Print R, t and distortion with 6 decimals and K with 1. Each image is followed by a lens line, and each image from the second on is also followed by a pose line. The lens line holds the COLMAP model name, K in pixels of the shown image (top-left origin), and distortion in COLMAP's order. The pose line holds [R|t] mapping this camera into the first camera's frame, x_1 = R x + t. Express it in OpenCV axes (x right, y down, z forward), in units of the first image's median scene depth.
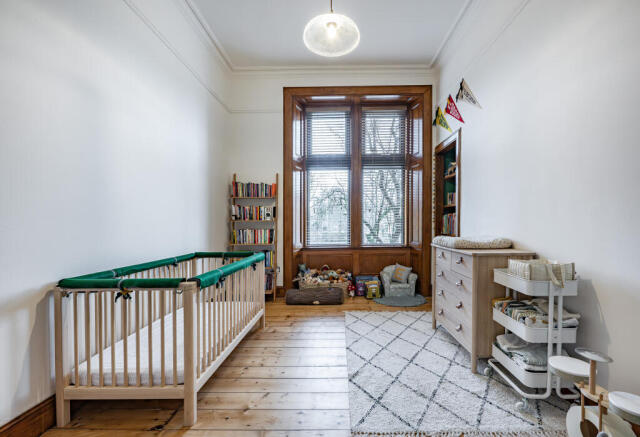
lens RADIAL K [[273.9, 0, 332.3], [0, 273.9, 216.1], [0, 0, 1]] dist [0.000579, 0.000091]
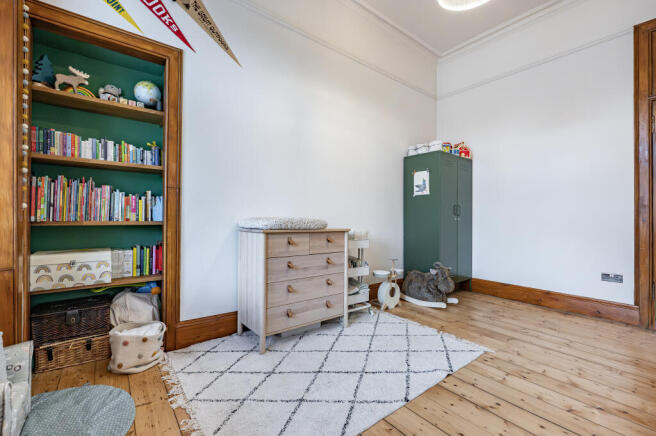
lens RADIAL K [[279.4, 0, 327.0], [0, 279.4, 220.9], [0, 0, 1]] dist [0.000351, 0.000043]
pose [[-0.625688, -0.006290, 0.780048, -0.191841], [-0.025398, 0.999602, -0.012311, 0.056869], [-0.779660, -0.027515, -0.625599, 0.913251]]
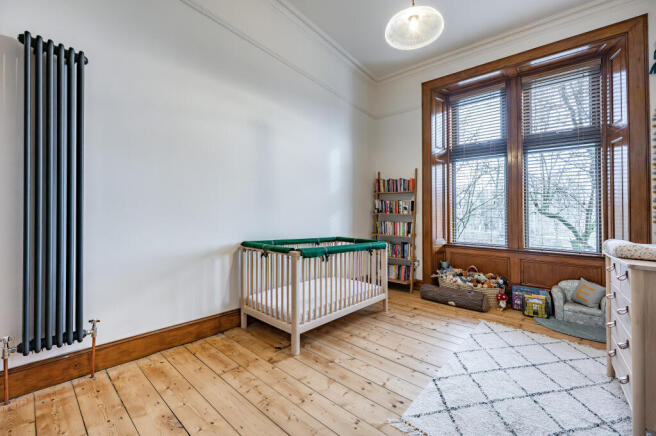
lens RADIAL K [[268.7, 0, 327.8], [0, 268.7, 210.2], [0, 0, 1]] dist [0.000137, -0.000128]
pose [[0.763713, 0.015528, -0.645369, 0.202300], [-0.024635, 0.999684, -0.005099, 0.014319], [0.645086, 0.019793, 0.763854, 0.023485]]
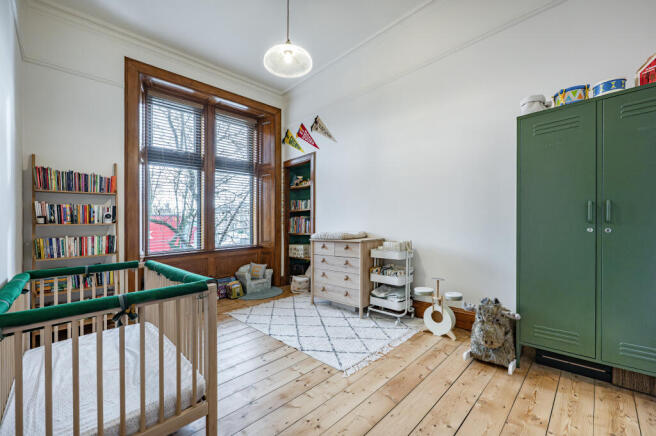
lens RADIAL K [[270.2, 0, 324.7], [0, 270.2, 220.8], [0, 0, 1]] dist [0.000514, -0.000023]
pose [[0.701811, -0.000995, 0.712362, -0.343453], [0.005910, 0.999973, -0.004426, 0.014691], [-0.712338, 0.007316, 0.701798, 0.039288]]
